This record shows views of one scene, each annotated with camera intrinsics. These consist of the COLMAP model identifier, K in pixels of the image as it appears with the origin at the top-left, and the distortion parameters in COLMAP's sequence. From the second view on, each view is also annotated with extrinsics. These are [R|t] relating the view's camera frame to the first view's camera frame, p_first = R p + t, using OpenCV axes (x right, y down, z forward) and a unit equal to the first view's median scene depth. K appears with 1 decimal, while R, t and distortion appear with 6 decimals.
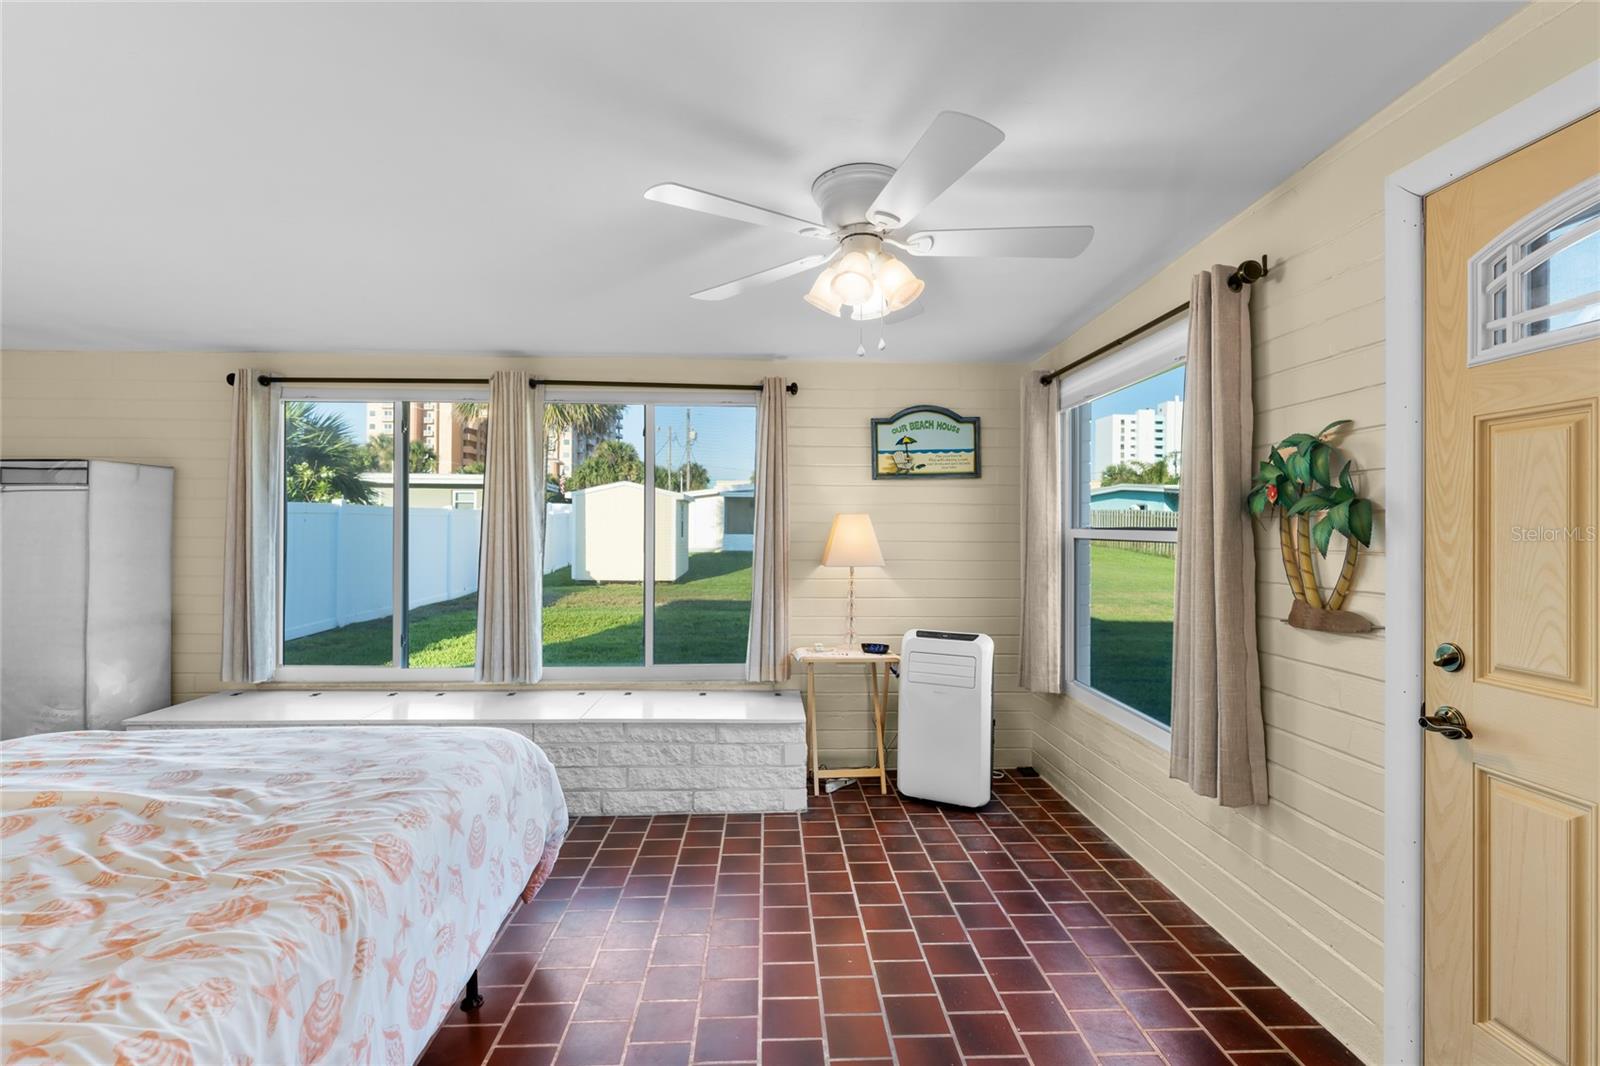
lens RADIAL K [[722.0, 0, 803.0], [0, 722.0, 520.9], [0, 0, 1]] dist [-0.003591, 0.000316]
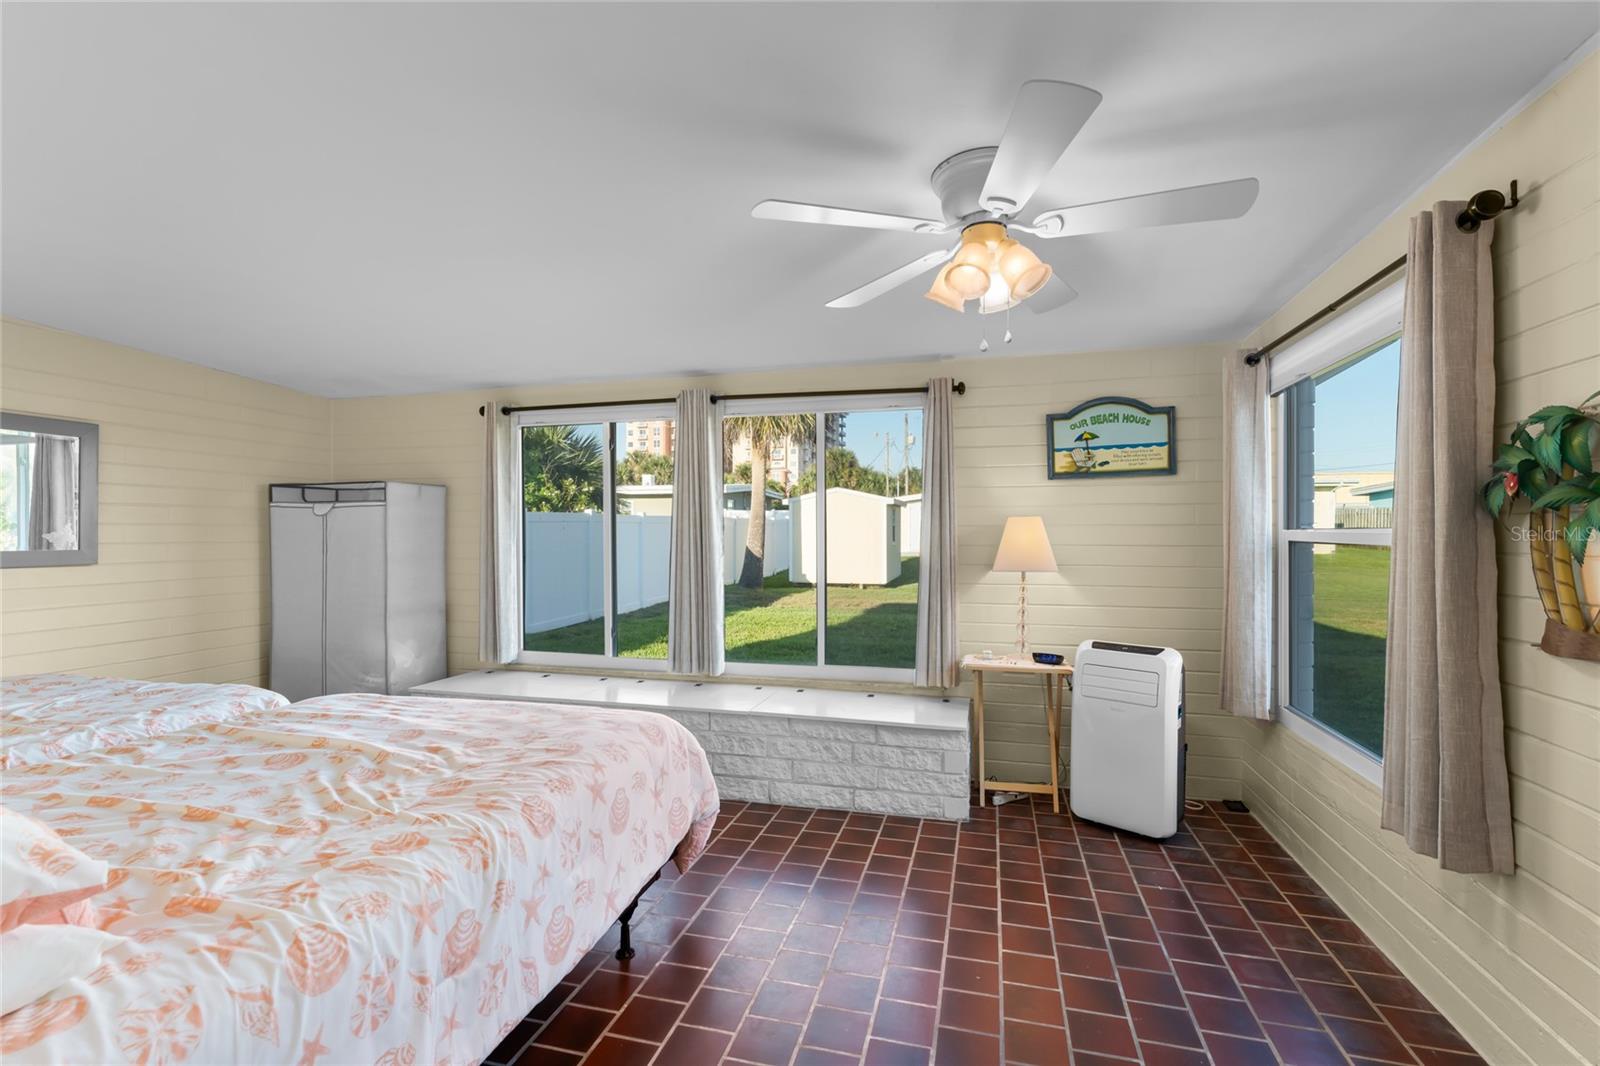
lens RADIAL K [[720.5, 0, 805.2], [0, 720.5, 535.9], [0, 0, 1]] dist [-0.002064, -0.000585]
pose [[0.954596, -0.004674, -0.297865, 0.088864], [0.009098, 0.999868, 0.013467, 0.000807], [0.297763, -0.015565, 0.954513, 0.010253]]
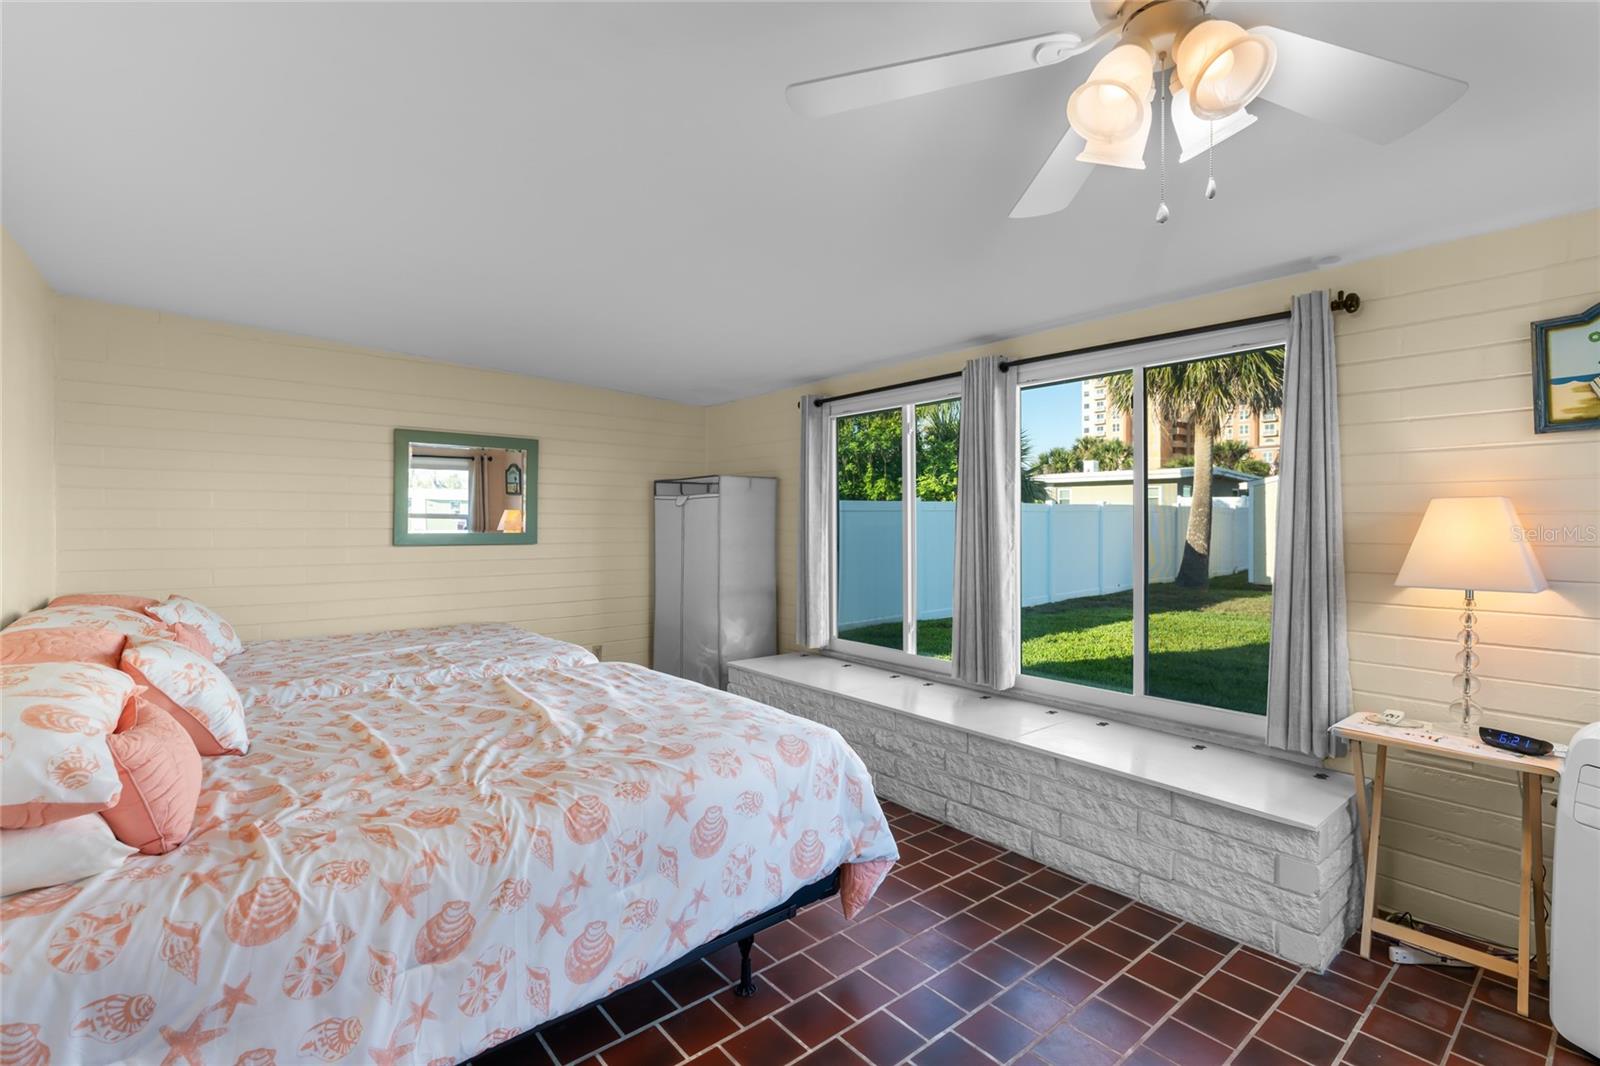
lens RADIAL K [[718.9, 0, 801.4], [0, 718.9, 524.4], [0, 0, 1]] dist [0.000835, -0.000600]
pose [[0.605937, -0.000059, -0.795512, 0.233969], [0.008311, 0.999946, 0.006256, 0.004535], [0.795469, -0.010402, 0.605905, 0.272445]]
